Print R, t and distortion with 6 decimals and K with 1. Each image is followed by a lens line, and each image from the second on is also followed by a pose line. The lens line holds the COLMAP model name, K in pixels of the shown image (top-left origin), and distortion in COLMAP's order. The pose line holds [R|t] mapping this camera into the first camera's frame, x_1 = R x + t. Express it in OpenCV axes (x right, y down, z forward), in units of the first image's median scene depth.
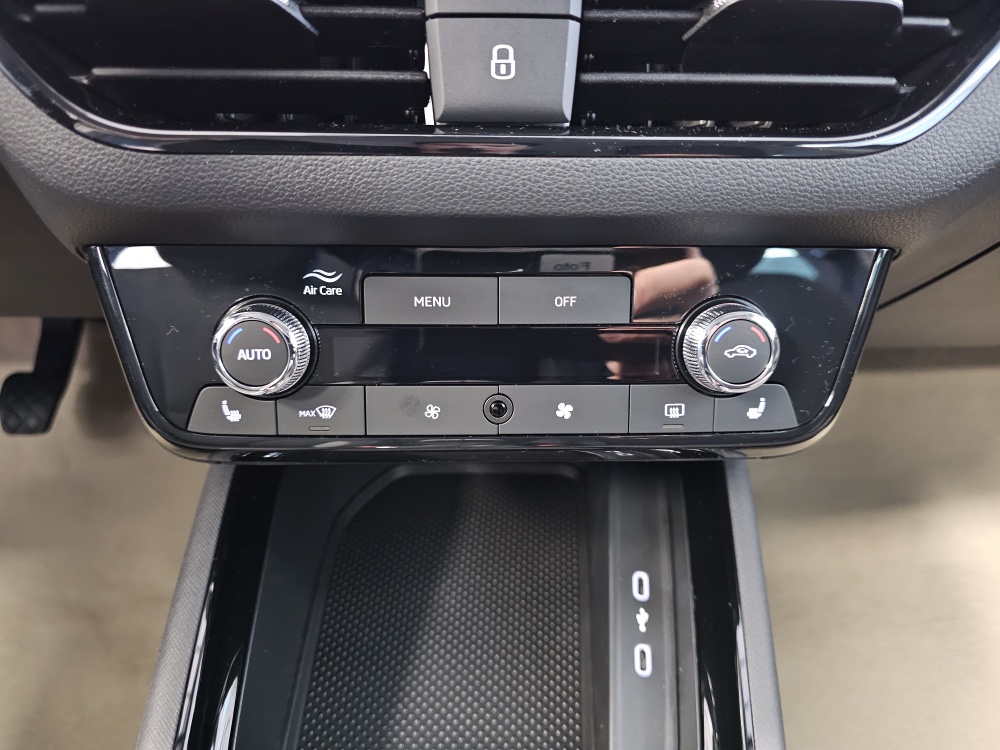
lens RADIAL K [[686.8, 0, 503.3], [0, 686.8, 375.2], [0, 0, 1]] dist [0.057649, -0.078641]
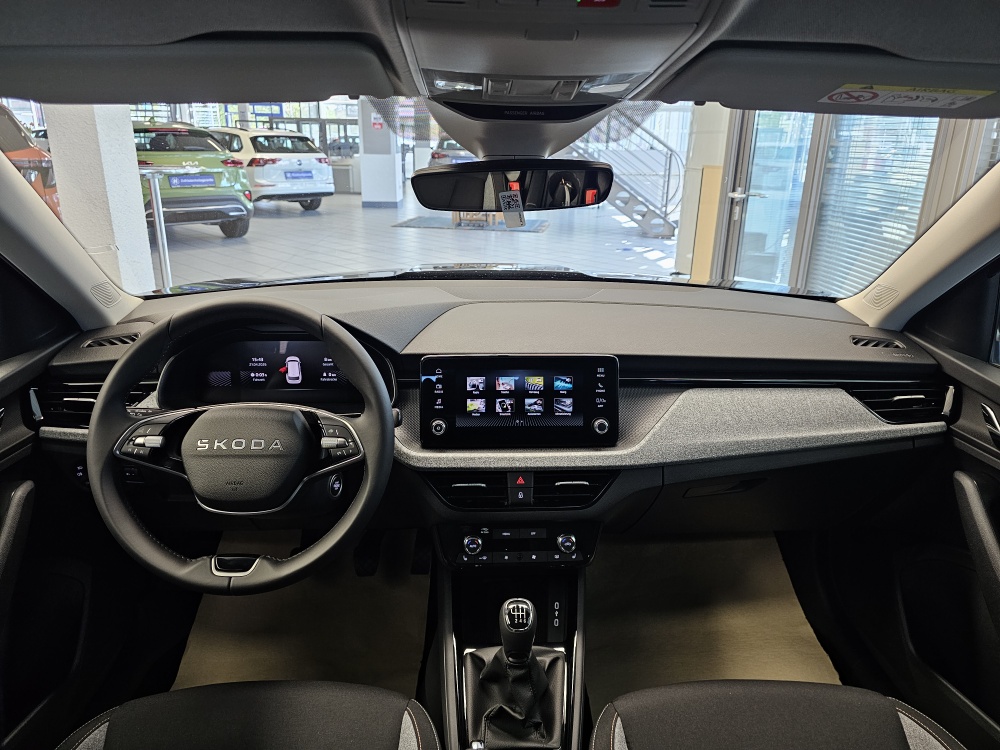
lens RADIAL K [[683.1, 0, 504.3], [0, 683.1, 359.7], [0, 0, 1]] dist [0.065054, -0.074797]
pose [[0.999884, -0.009636, 0.011776, -0.162160], [0.012214, 0.969832, -0.243466, -0.120531], [-0.009075, 0.243582, 0.969838, -4.015944]]
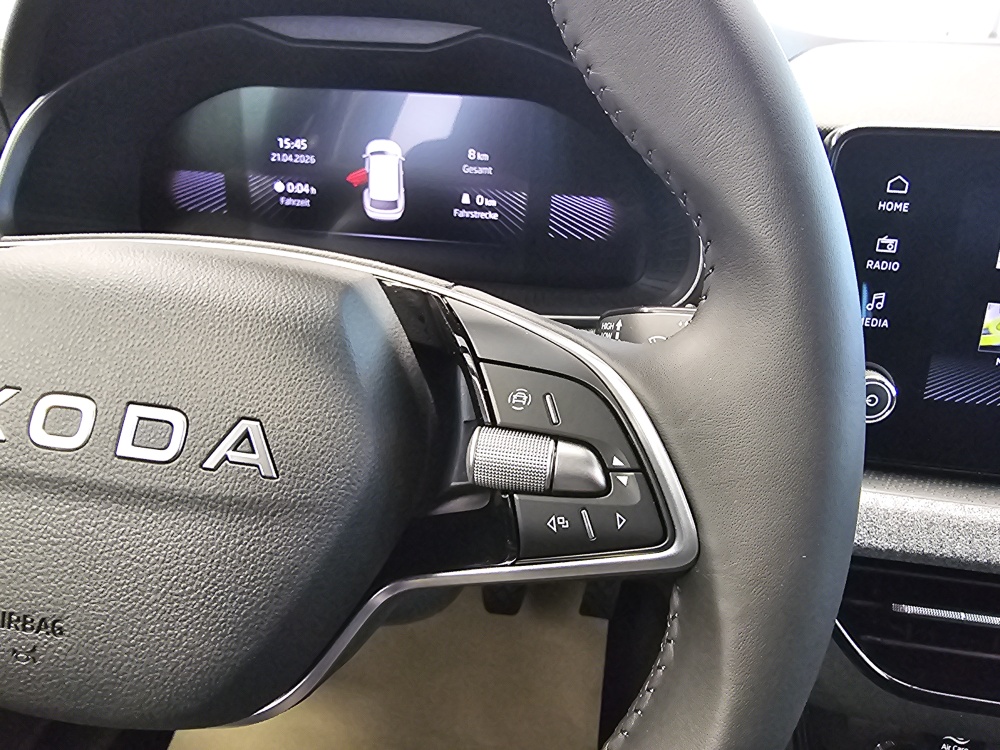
lens RADIAL K [[692.0, 0, 495.5], [0, 692.0, 374.3], [0, 0, 1]] dist [-0.000944, -0.001143]
pose [[0.984580, 0.093280, -0.147992, -1.074915], [-0.106376, 0.990841, -0.083179, -0.682373], [0.138878, 0.097639, 0.985485, -0.685149]]
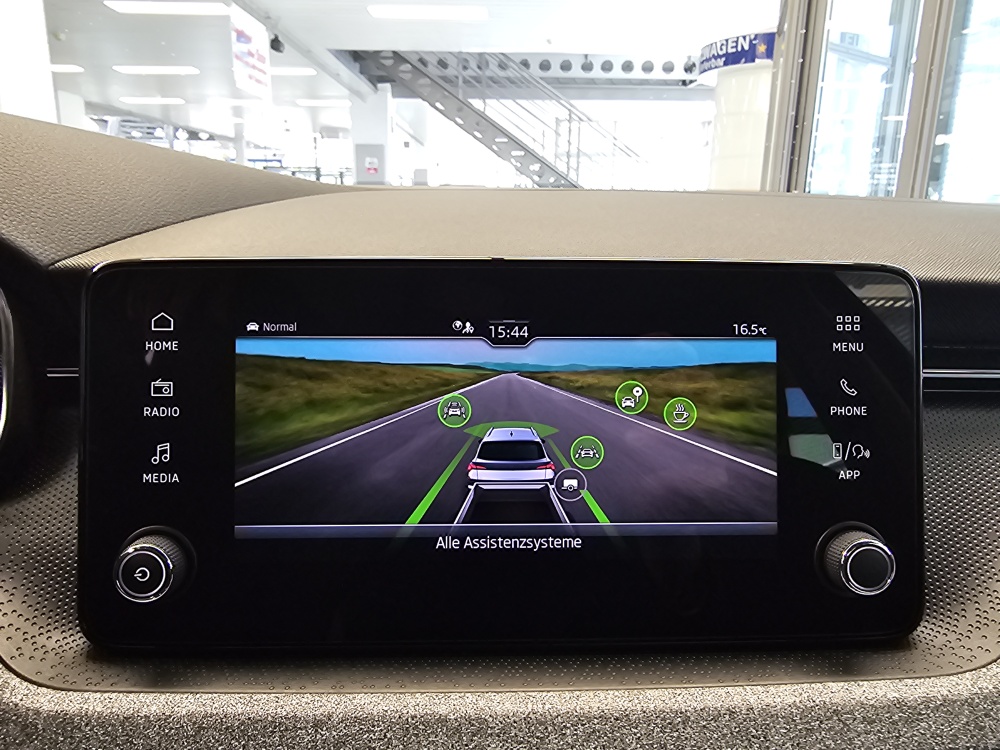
lens RADIAL K [[692.0, 0, 495.5], [0, 692.0, 374.3], [0, 0, 1]] dist [-0.000944, -0.001143]
pose [[0.999977, -0.006797, 0.000202, -0.019133], [0.006530, 0.951665, -0.307068, -0.779359], [0.001895, 0.307062, 0.951688, -0.412840]]
